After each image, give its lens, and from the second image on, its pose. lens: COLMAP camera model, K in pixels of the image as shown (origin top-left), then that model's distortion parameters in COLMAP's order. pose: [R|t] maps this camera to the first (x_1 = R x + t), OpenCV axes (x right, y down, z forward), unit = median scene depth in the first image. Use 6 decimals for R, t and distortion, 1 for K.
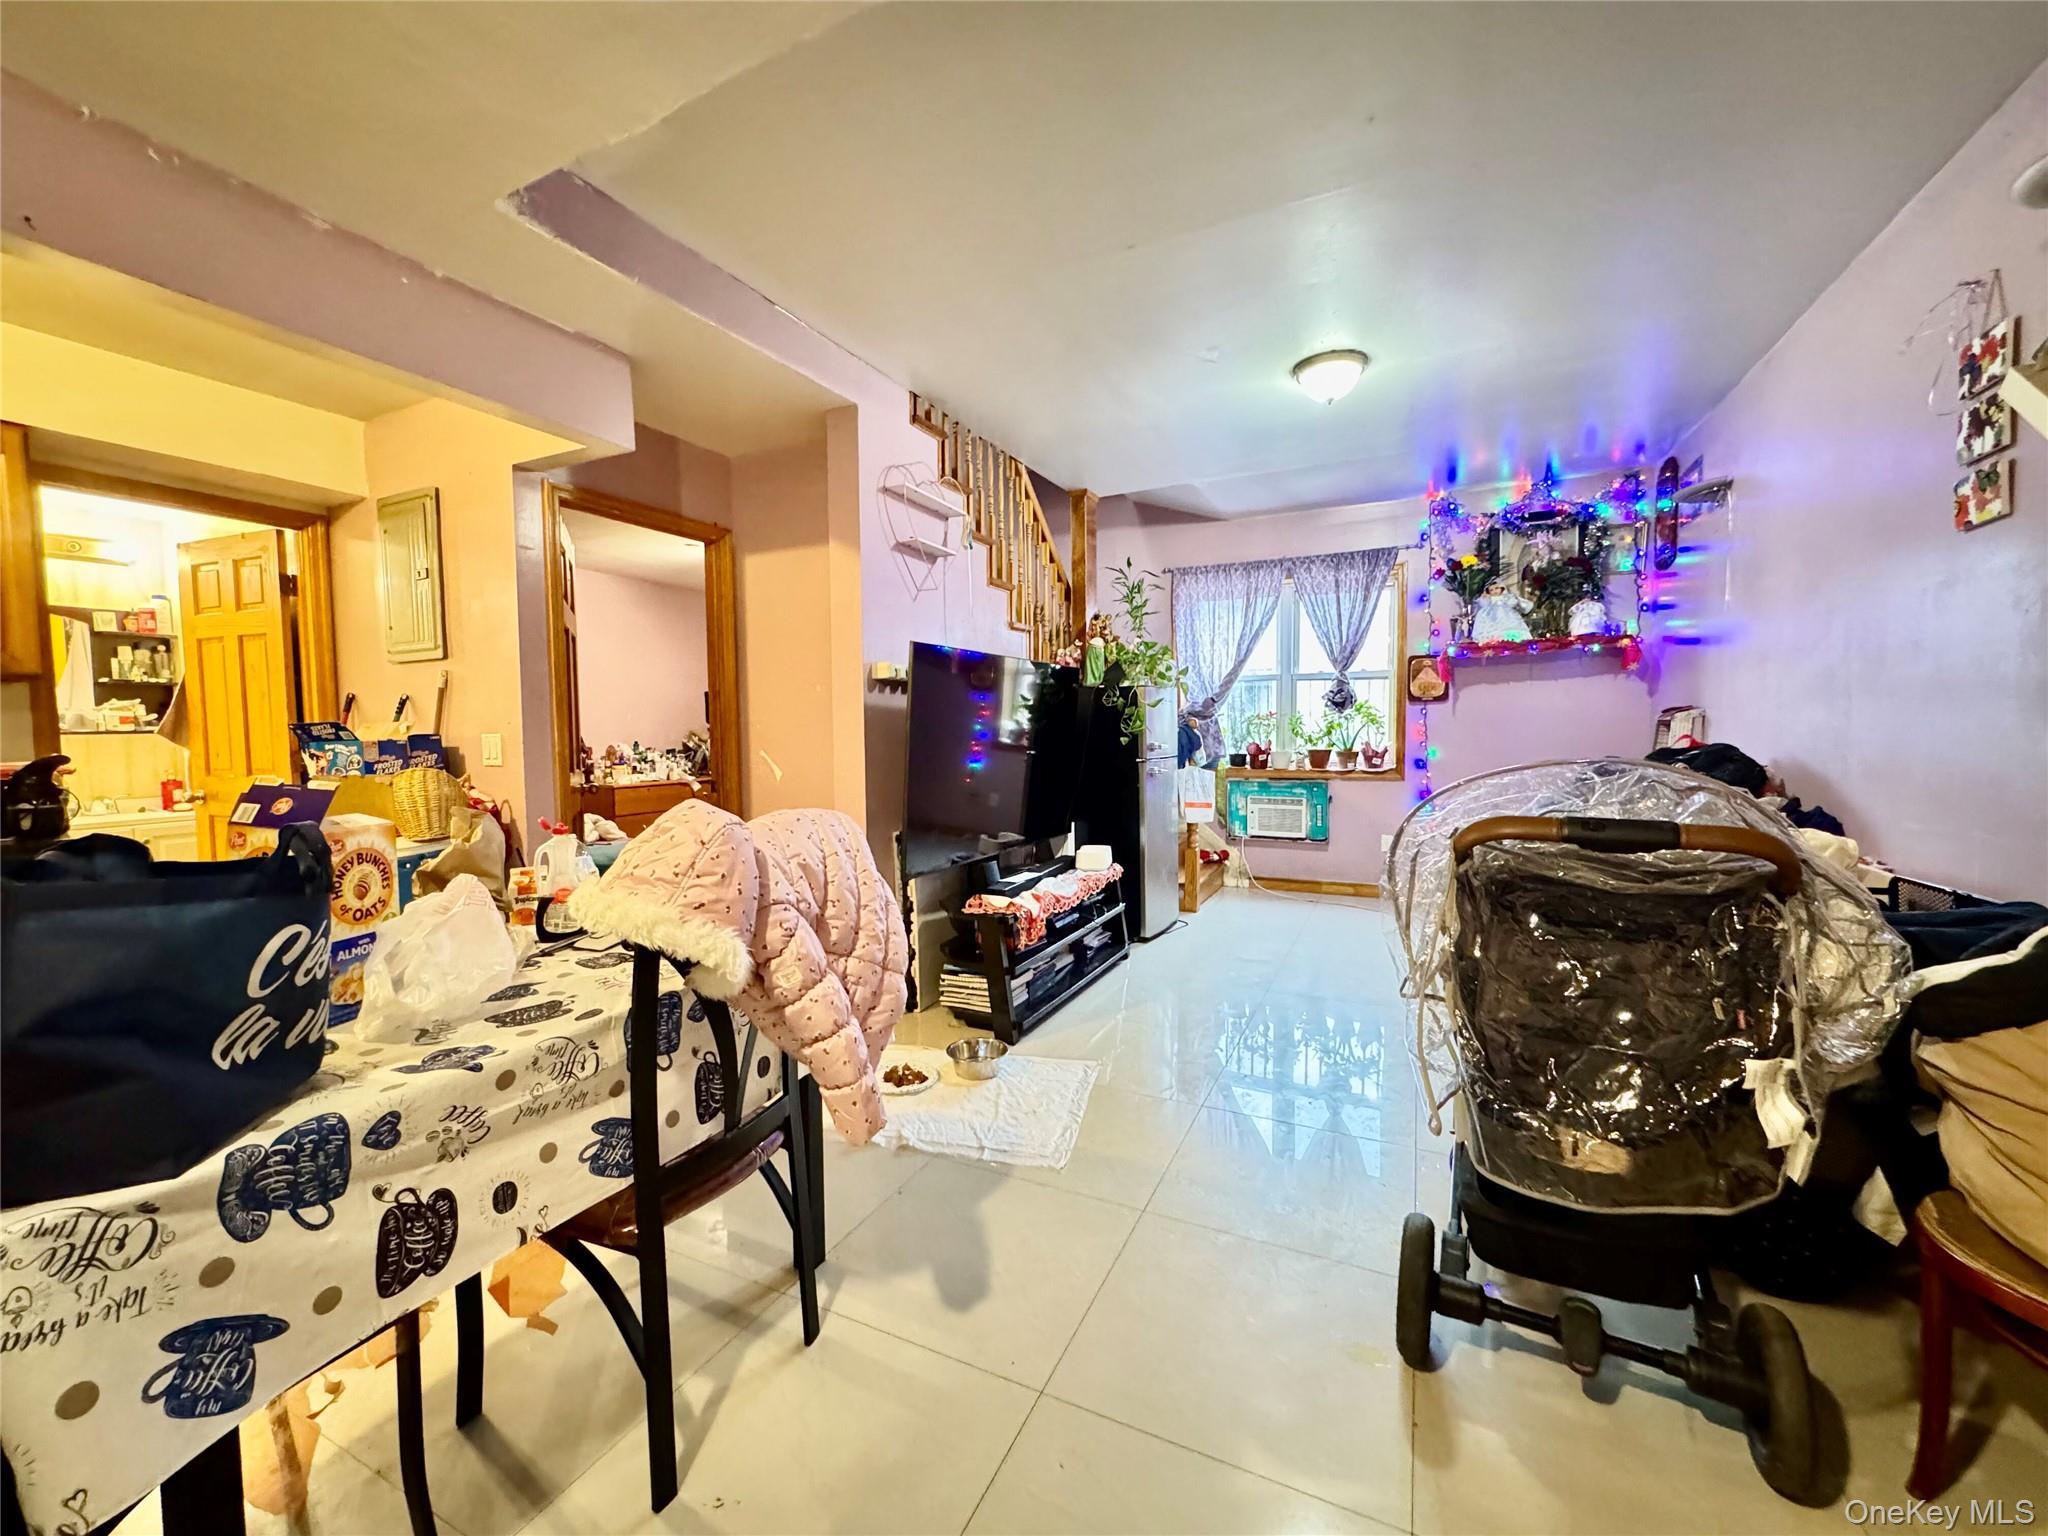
lens RADIAL K [[815.8, 0, 1025.9], [0, 815.8, 766.4], [0, 0, 1]] dist [-0.001361, 0.000081]
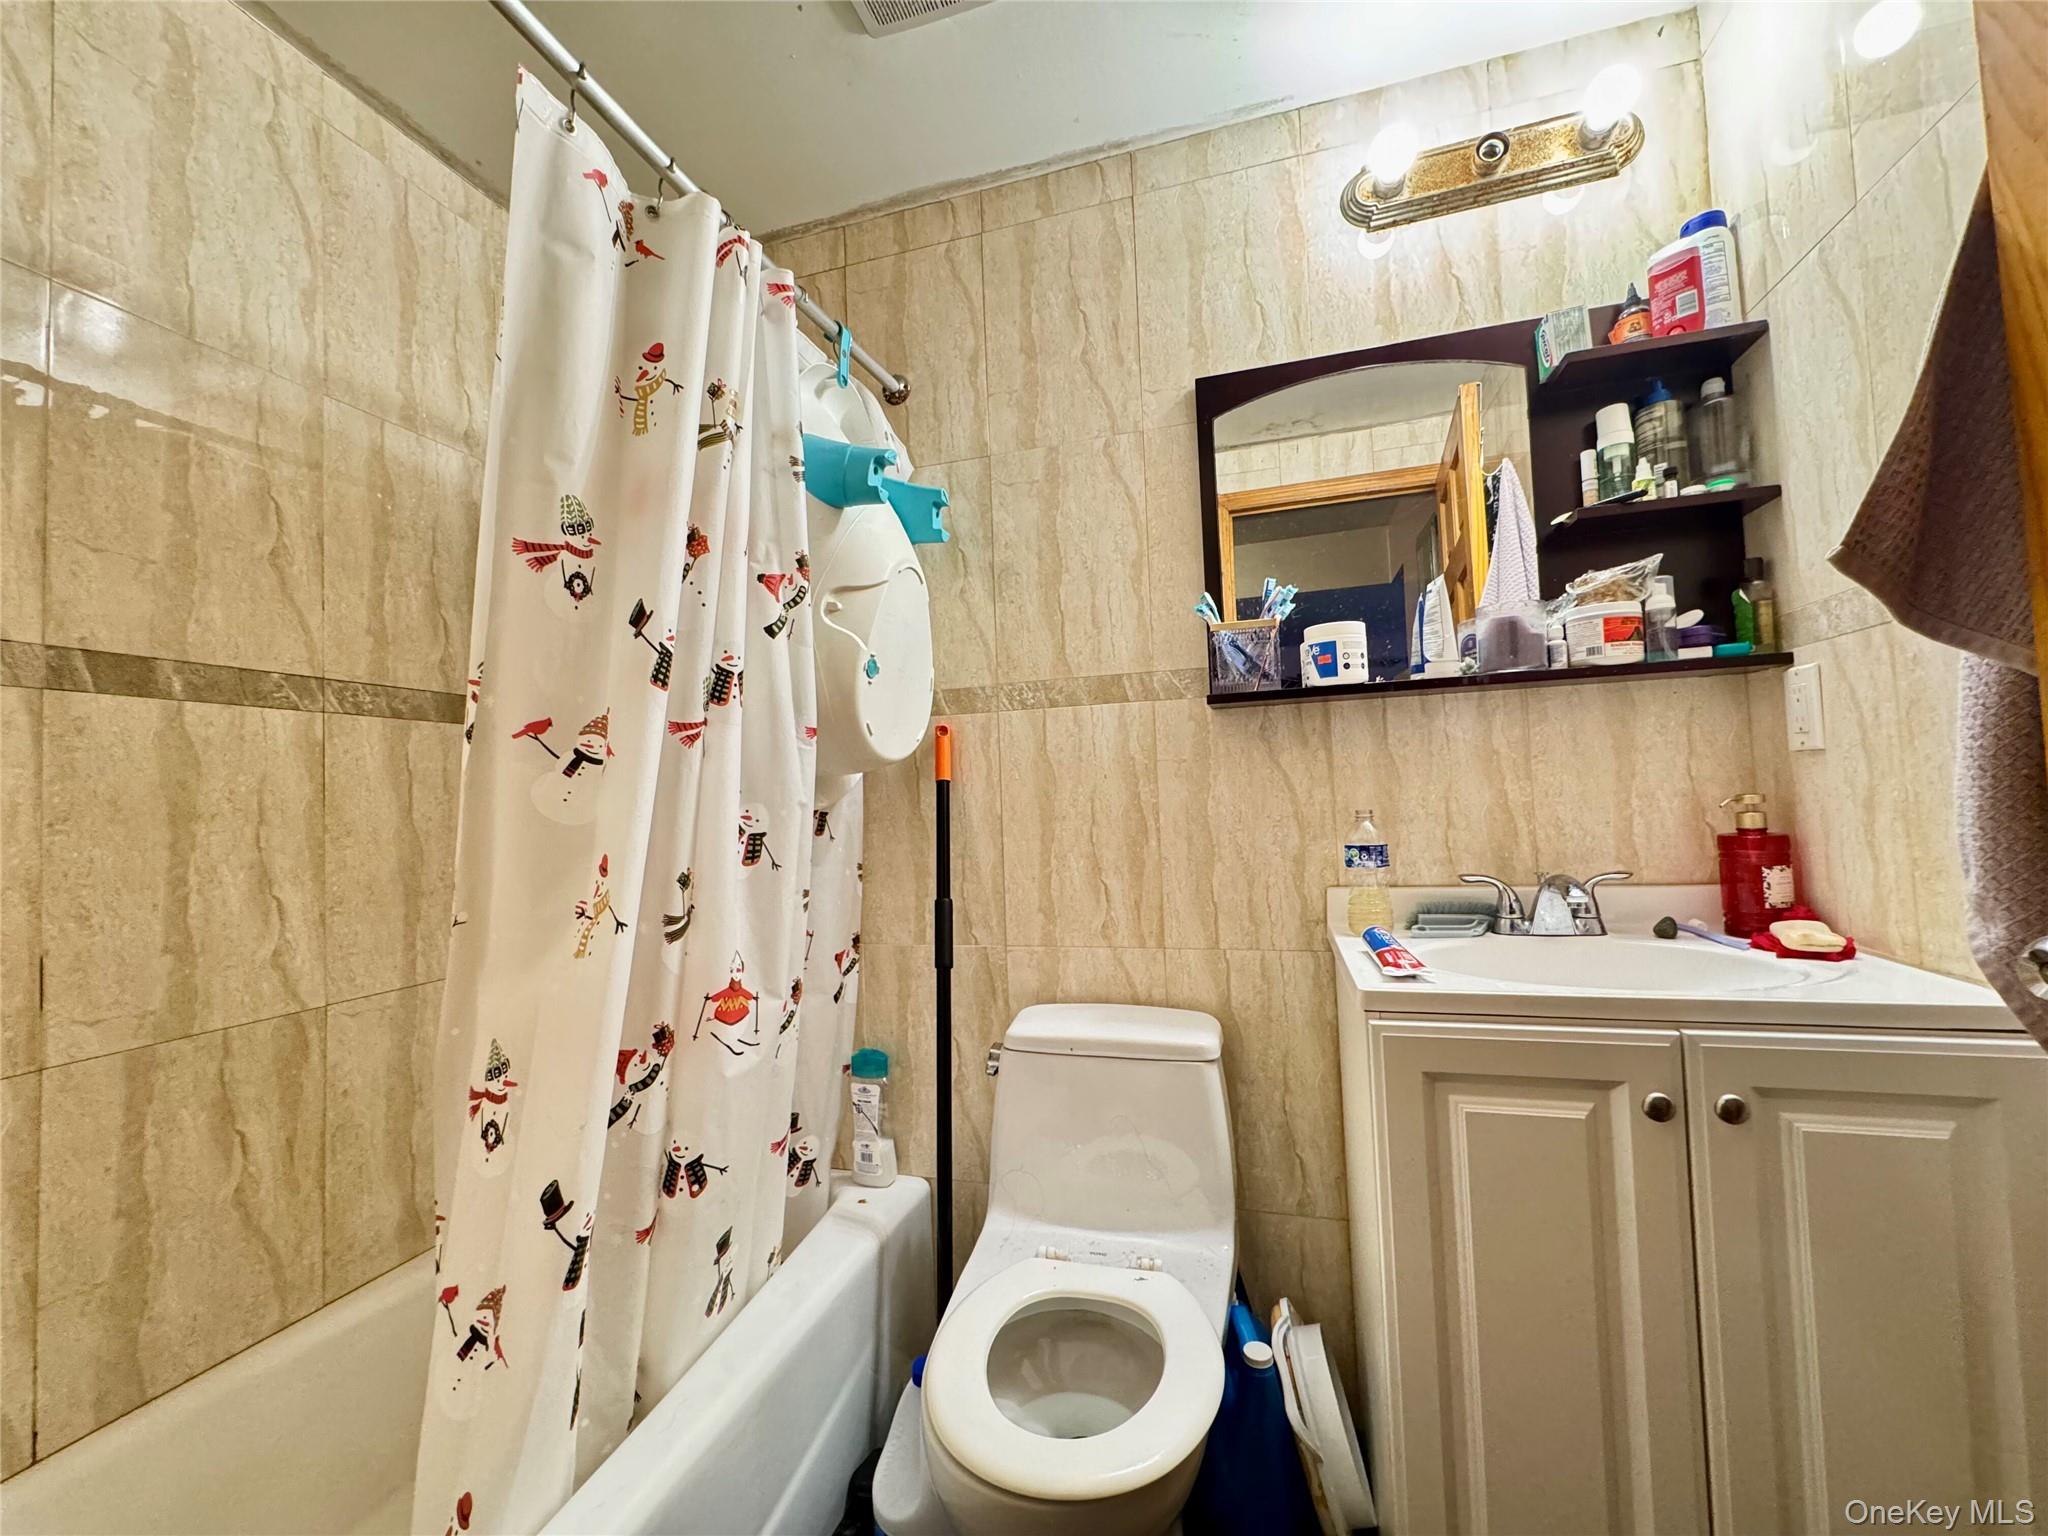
lens RADIAL K [[815.8, 0, 1028.3], [0, 815.8, 768.1], [0, 0, 1]] dist [-0.001361, 0.000081]
pose [[0.167485, -0.041564, -0.984998, -0.822421], [-0.021163, 0.998729, -0.045742, 0.013333], [0.985647, 0.028507, 0.166393, 0.713330]]
